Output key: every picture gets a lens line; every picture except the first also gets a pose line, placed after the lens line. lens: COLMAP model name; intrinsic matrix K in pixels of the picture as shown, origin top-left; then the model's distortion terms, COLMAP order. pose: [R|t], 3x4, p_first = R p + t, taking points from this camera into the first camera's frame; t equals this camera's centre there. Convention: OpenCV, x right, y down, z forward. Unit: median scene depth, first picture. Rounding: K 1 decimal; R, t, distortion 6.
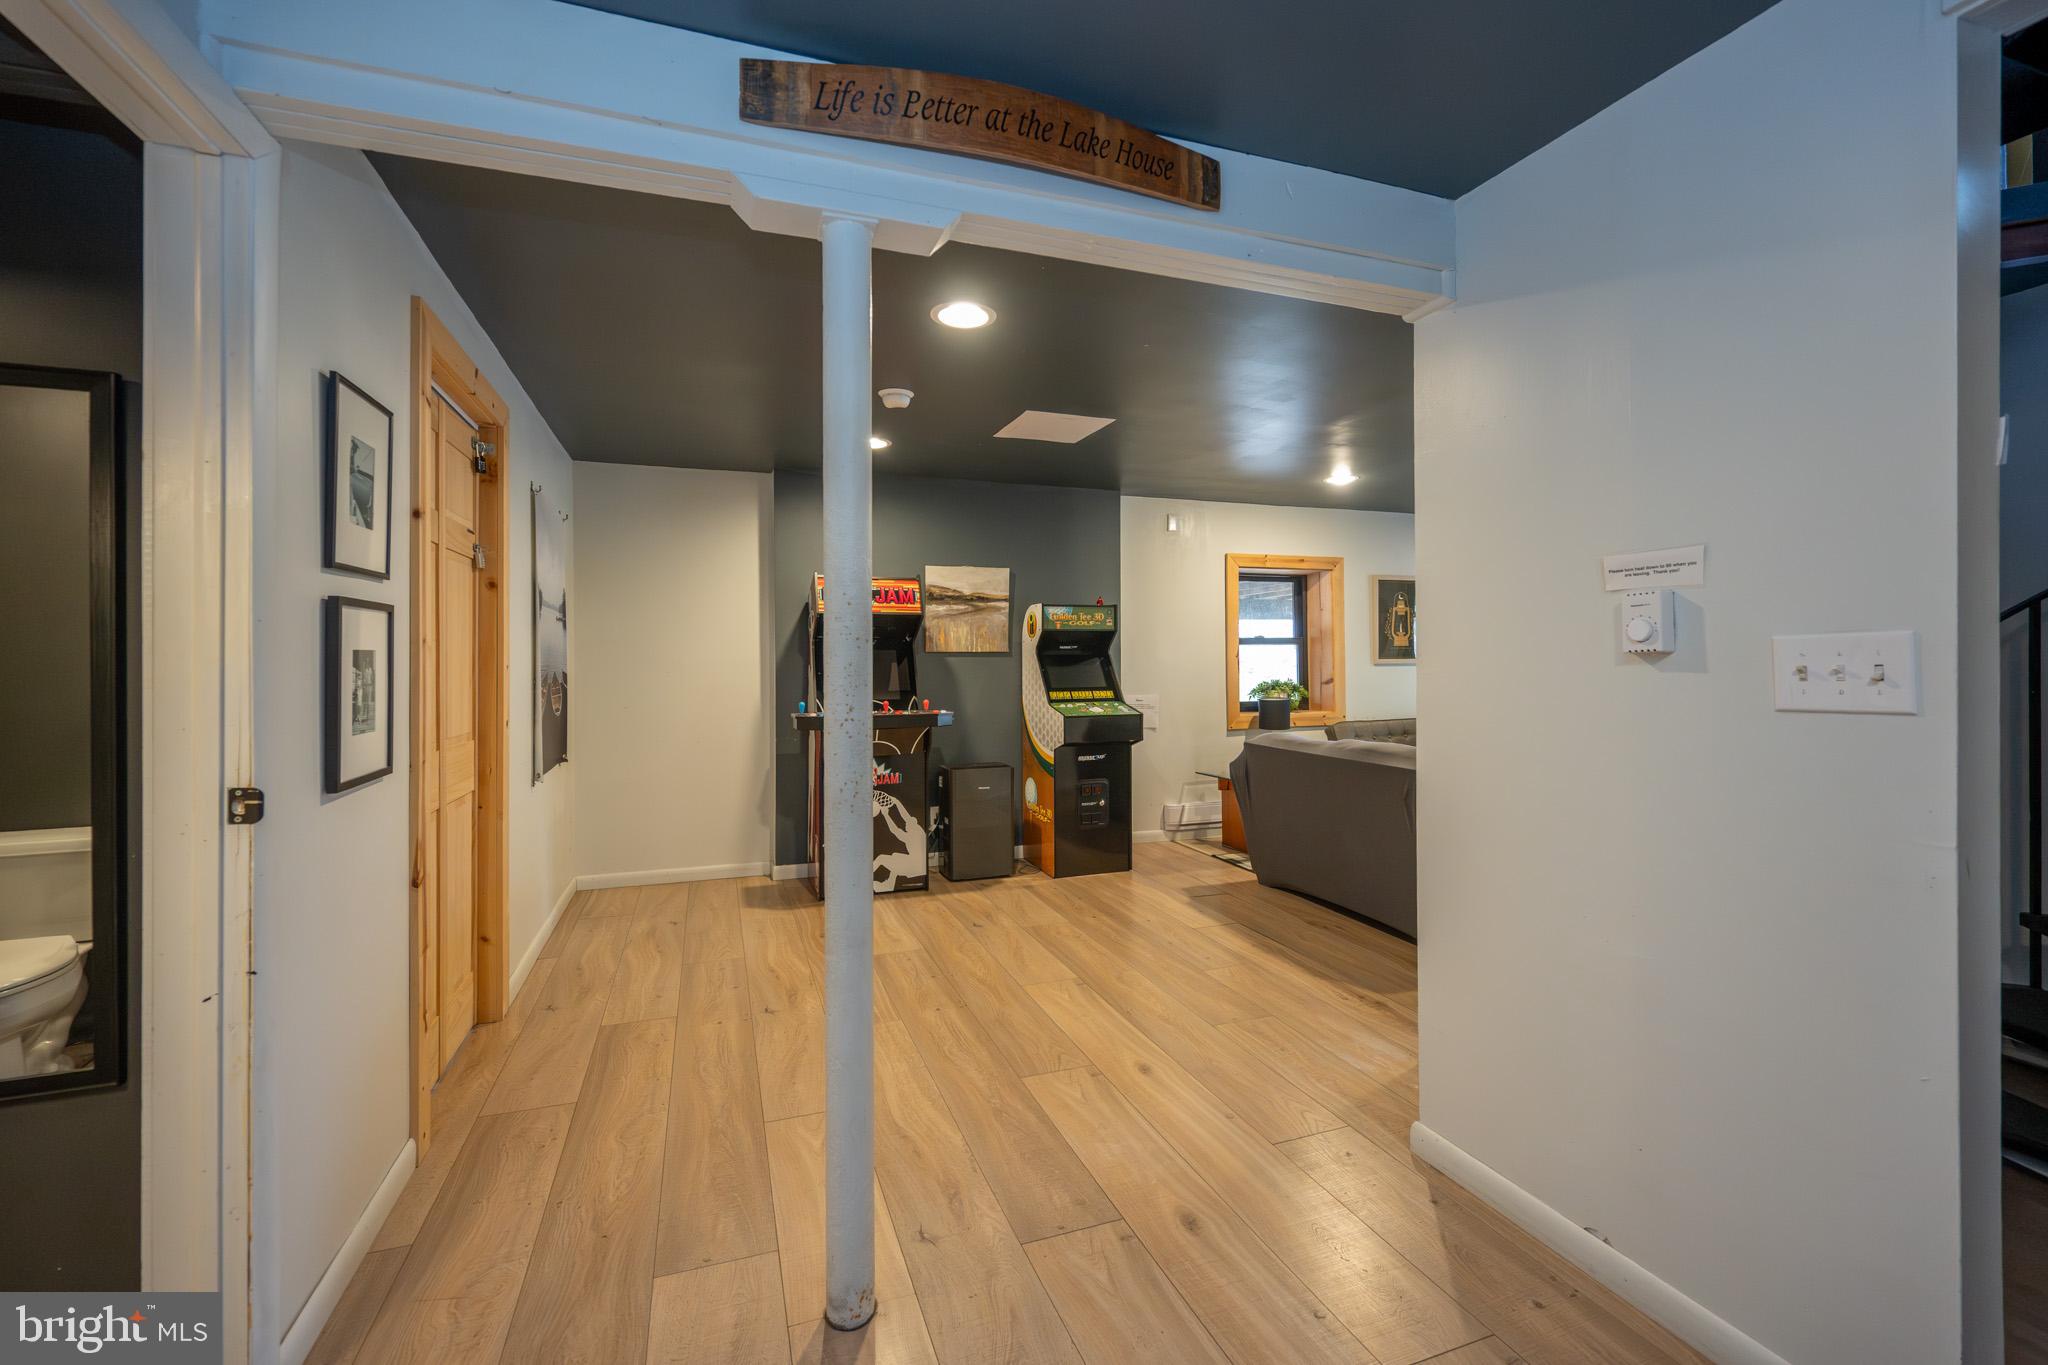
lens RADIAL K [[831.8, 0, 947.1], [0, 831.8, 663.0], [0, 0, 1]] dist [0.002268, 0.000303]
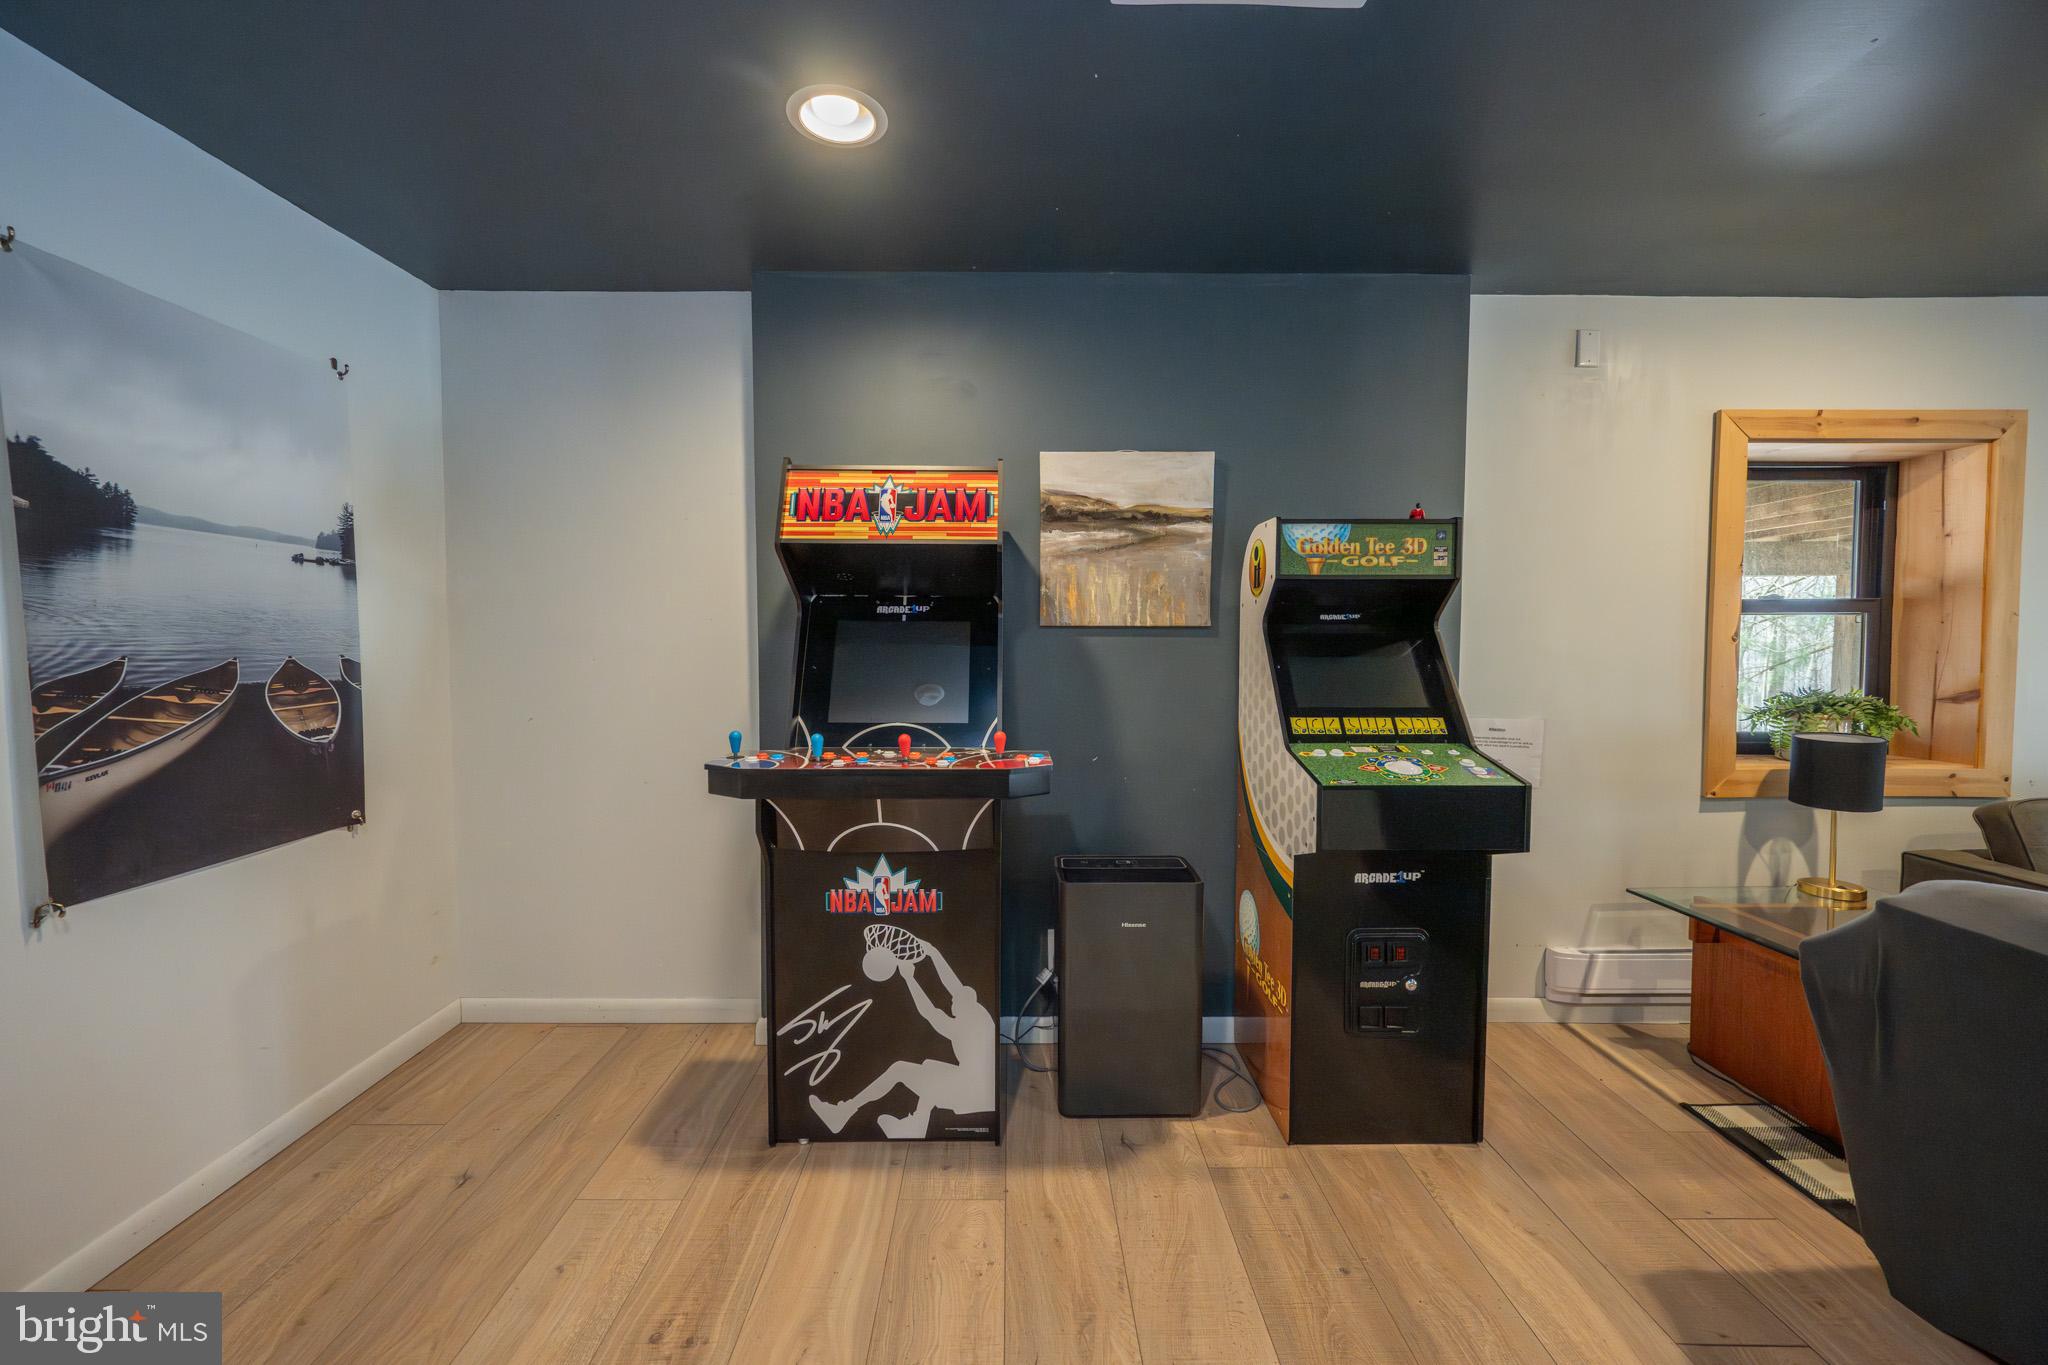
lens RADIAL K [[831.8, 0, 1033.4], [0, 831.8, 673.0], [0, 0, 1]] dist [0.002268, 0.000303]
pose [[0.973856, 0.018720, -0.226395, 0.088450], [-0.008202, 0.998847, 0.047312, -0.008751], [0.227019, -0.044218, 0.972886, 0.530601]]
